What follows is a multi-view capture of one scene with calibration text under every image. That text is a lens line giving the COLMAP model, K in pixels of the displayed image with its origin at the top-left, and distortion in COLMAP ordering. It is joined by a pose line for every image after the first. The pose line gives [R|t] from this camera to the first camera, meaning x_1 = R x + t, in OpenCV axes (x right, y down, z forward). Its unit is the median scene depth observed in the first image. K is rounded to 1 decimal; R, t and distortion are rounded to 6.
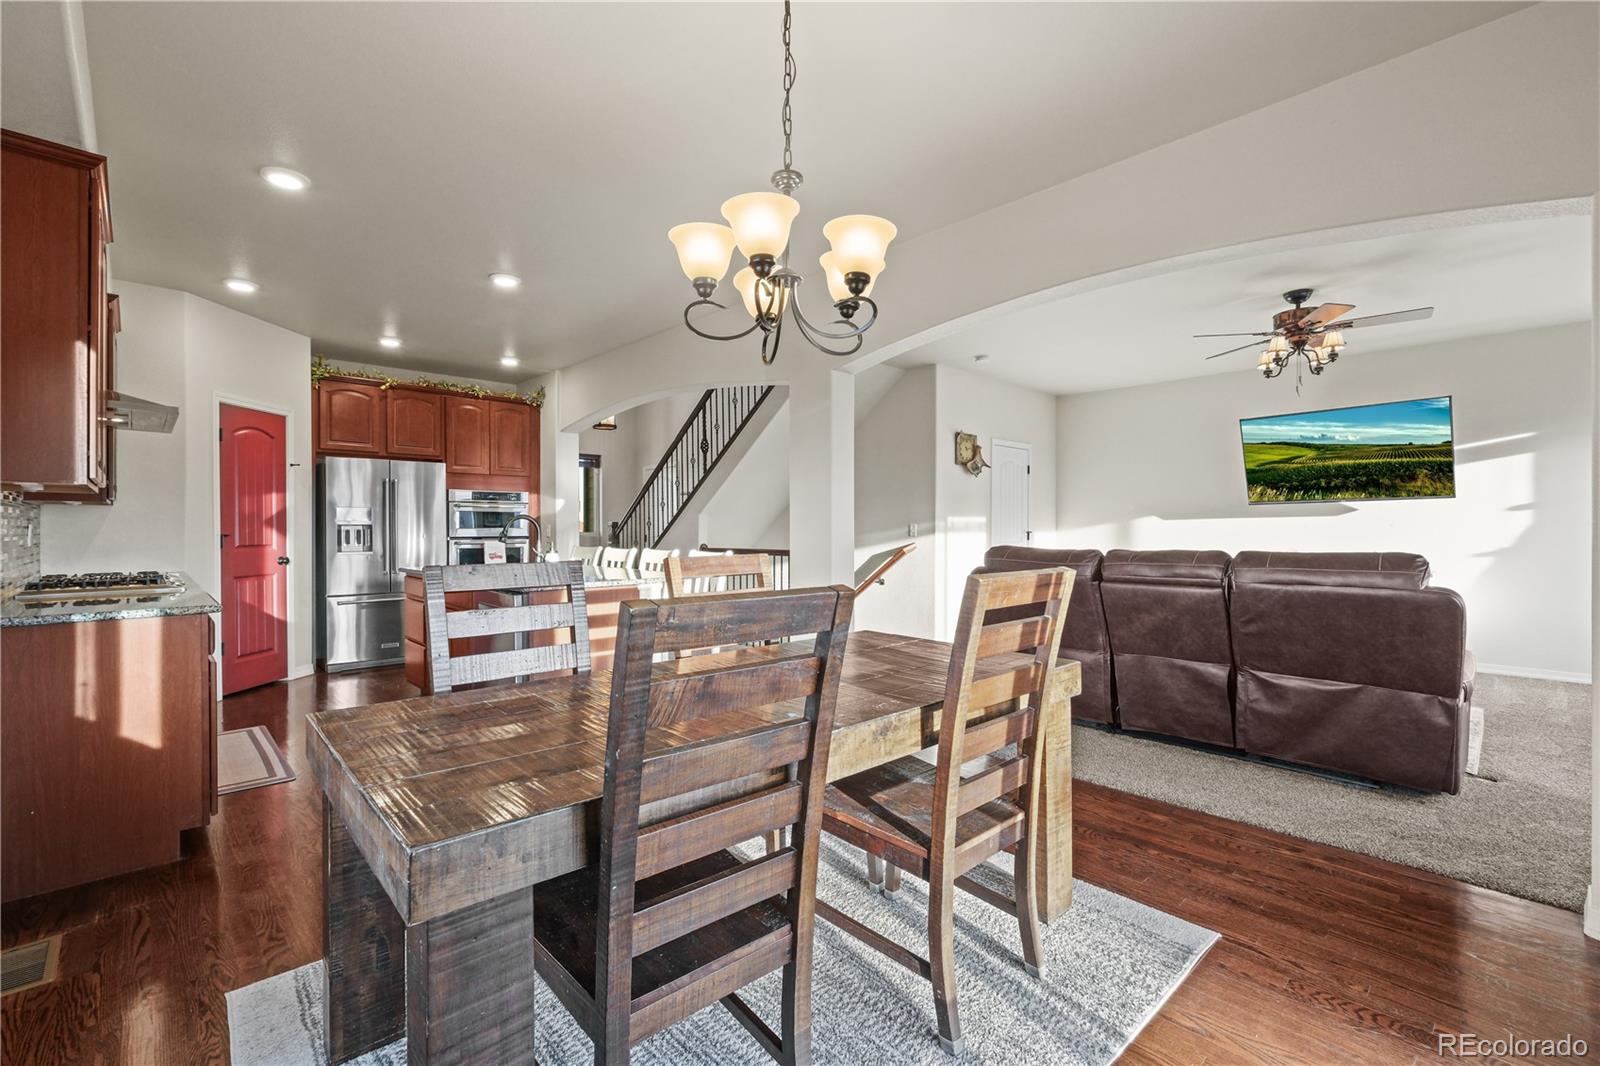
lens RADIAL K [[703.3, 0, 802.4], [0, 703.3, 528.2], [0, 0, 1]] dist [0.004584, 0.000048]
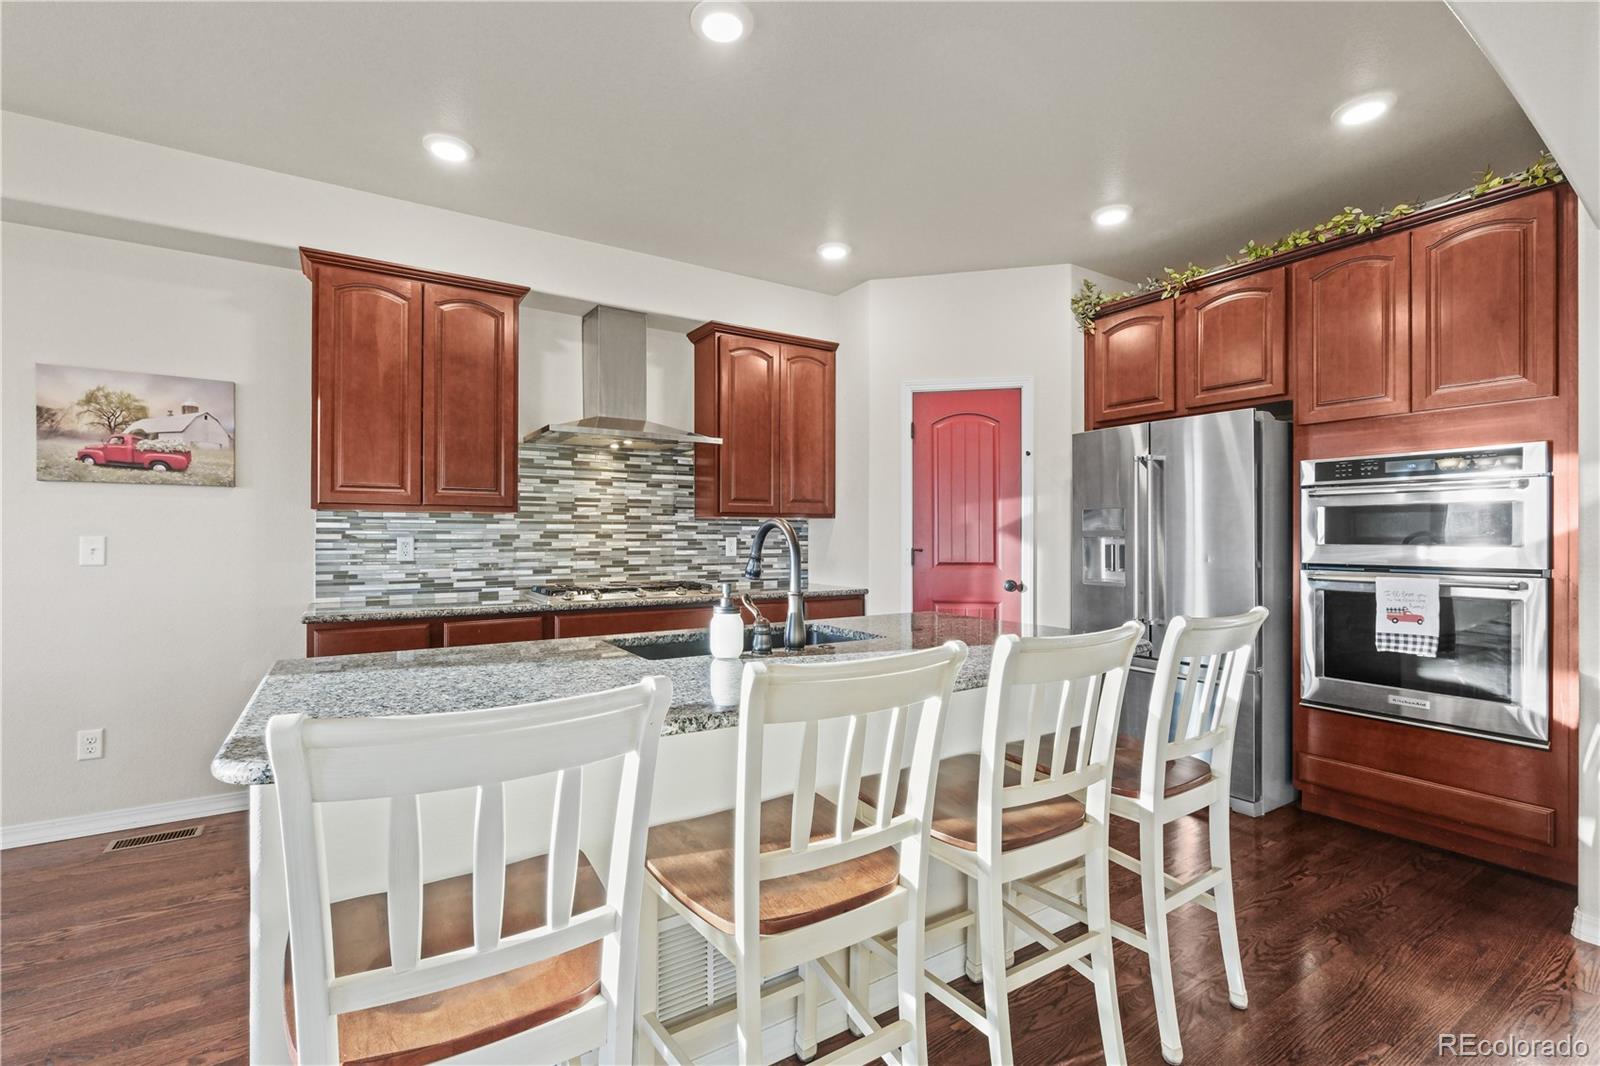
lens RADIAL K [[703.3, 0, 801.8], [0, 703.3, 535.7], [0, 0, 1]] dist [0.004584, 0.000048]
pose [[-0.197450, 0.006269, -0.980293, 0.023194], [0.001400, 0.999980, 0.006113, -0.010108], [0.980312, -0.000165, -0.197455, 0.839538]]
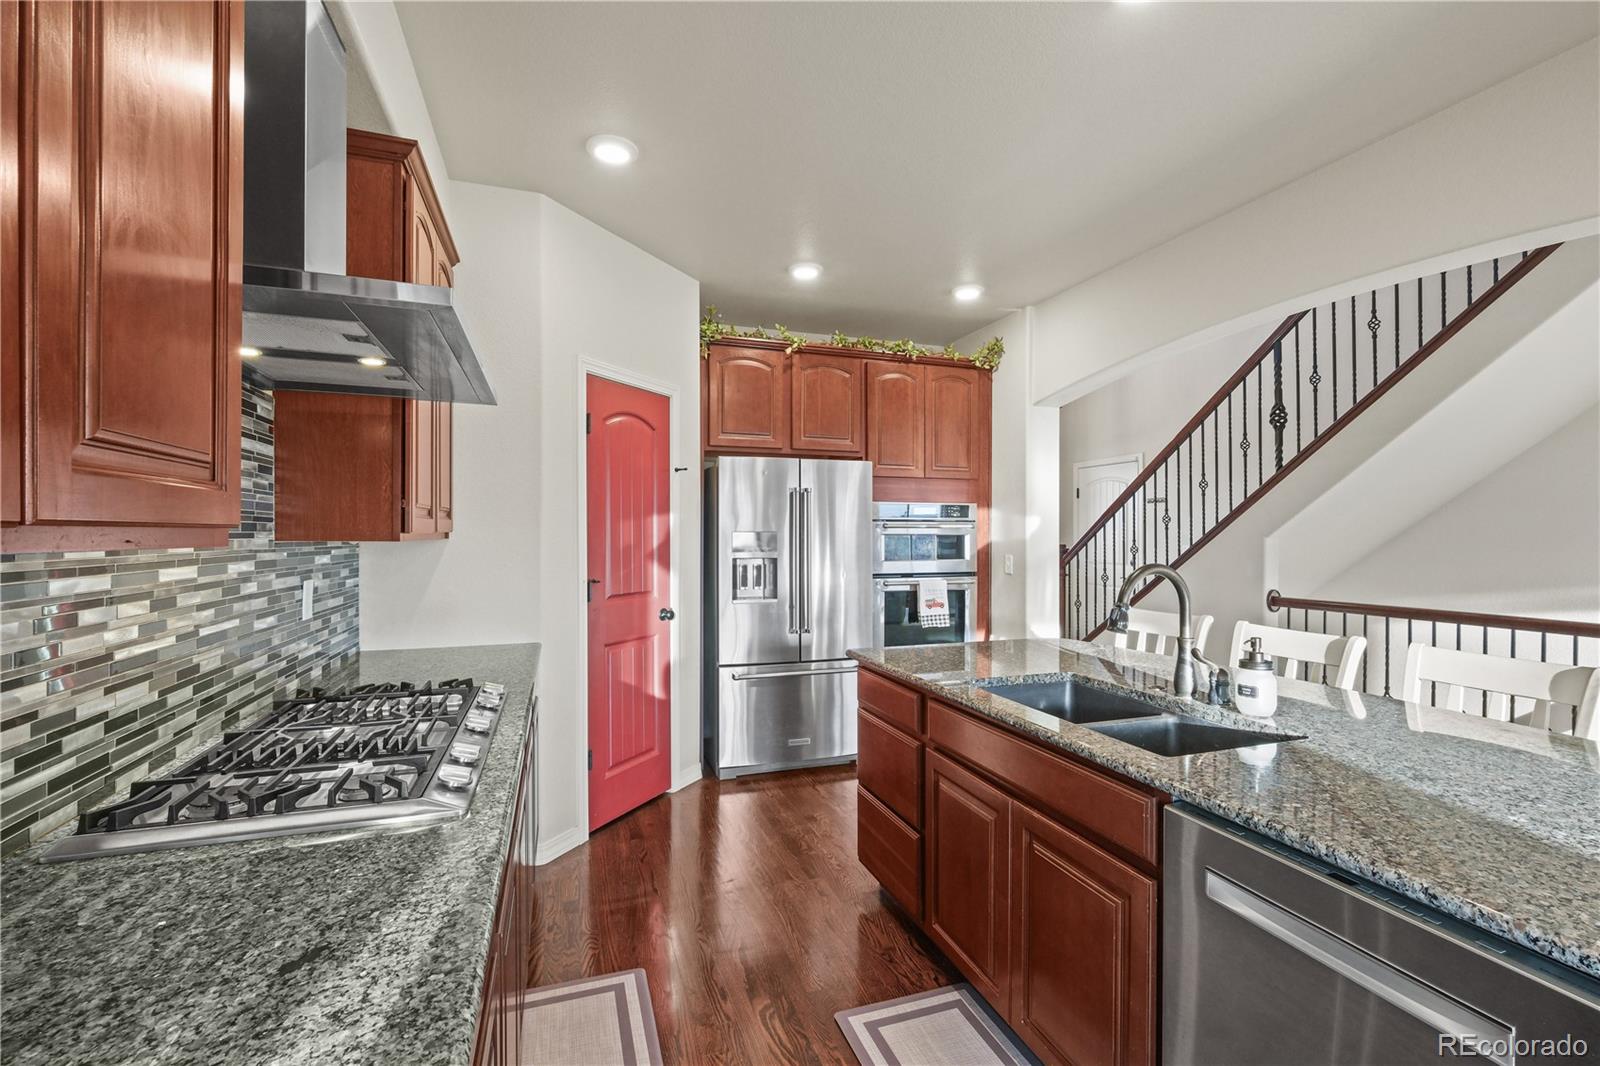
lens RADIAL K [[703.3, 0, 794.3], [0, 703.3, 530.3], [0, 0, 1]] dist [0.004584, 0.000048]
pose [[0.903058, 0.003953, -0.429500, -0.310372], [-0.004966, 0.999987, -0.001238, -0.029758], [0.429490, 0.003251, 0.903066, 0.410170]]
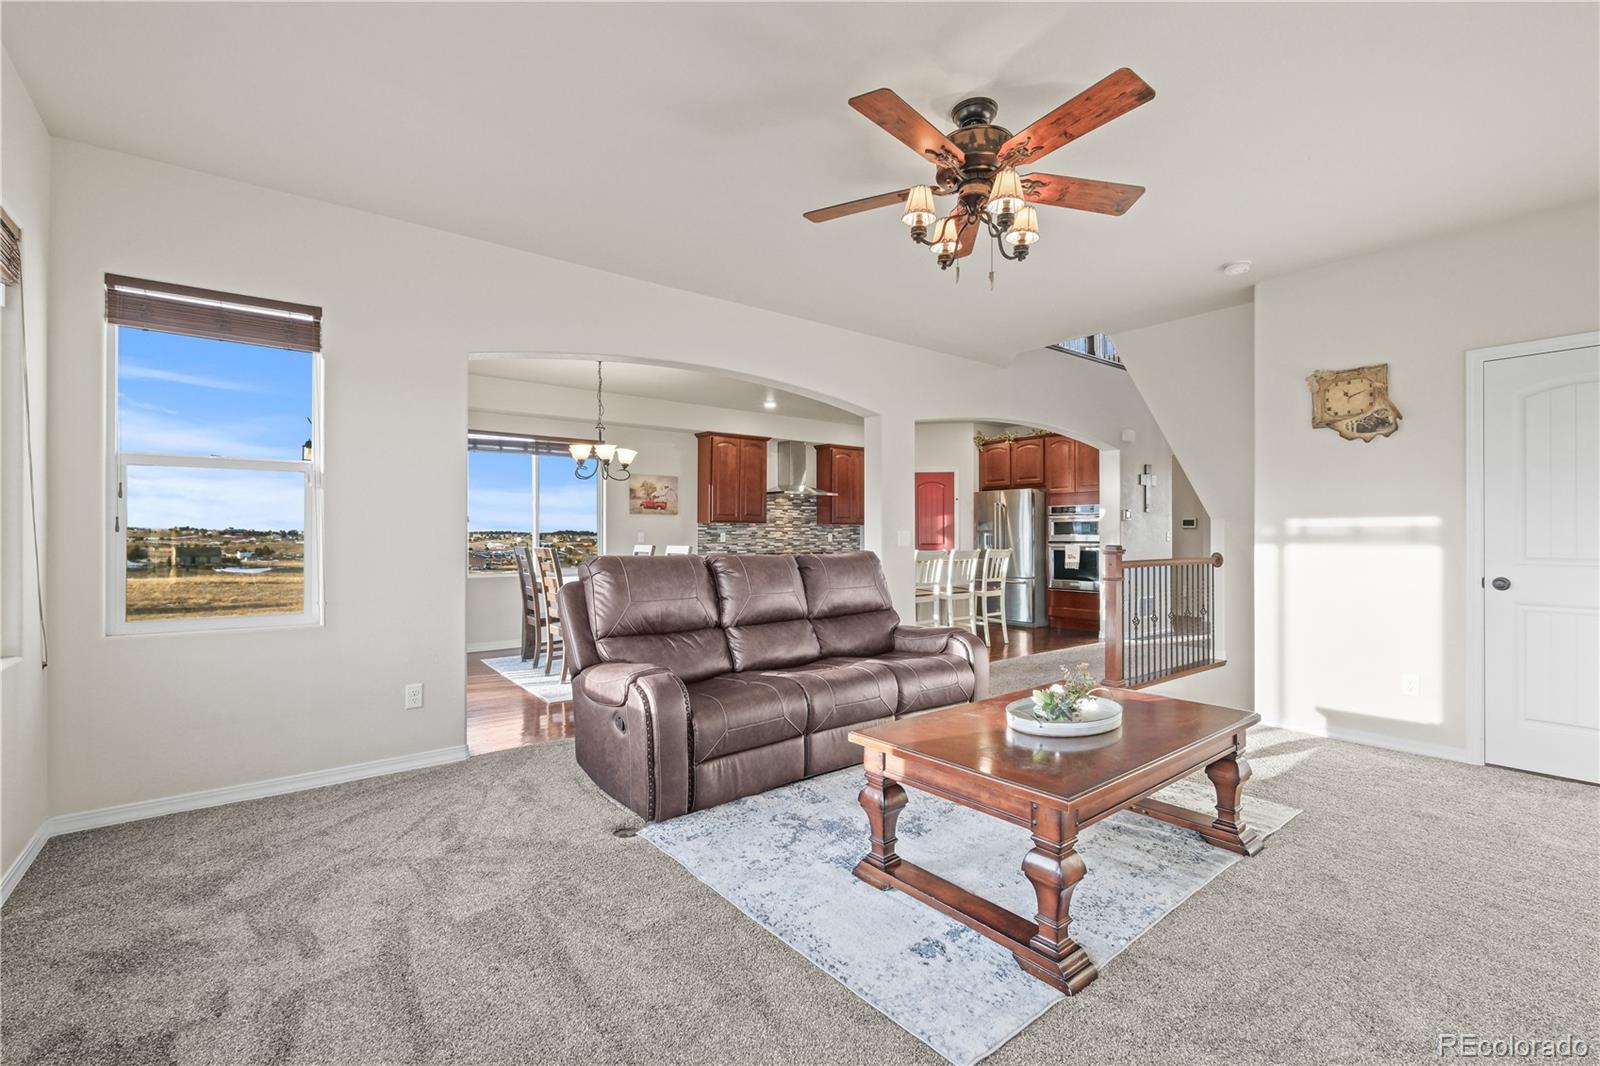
lens RADIAL K [[703.3, 0, 800.0], [0, 703.3, 534.4], [0, 0, 1]] dist [0.004584, 0.000048]
pose [[-0.107027, 0.002310, -0.994253, 0.990995], [0.002733, 0.999994, 0.002030, -0.005408], [0.994252, -0.002500, -0.107033, 0.730739]]
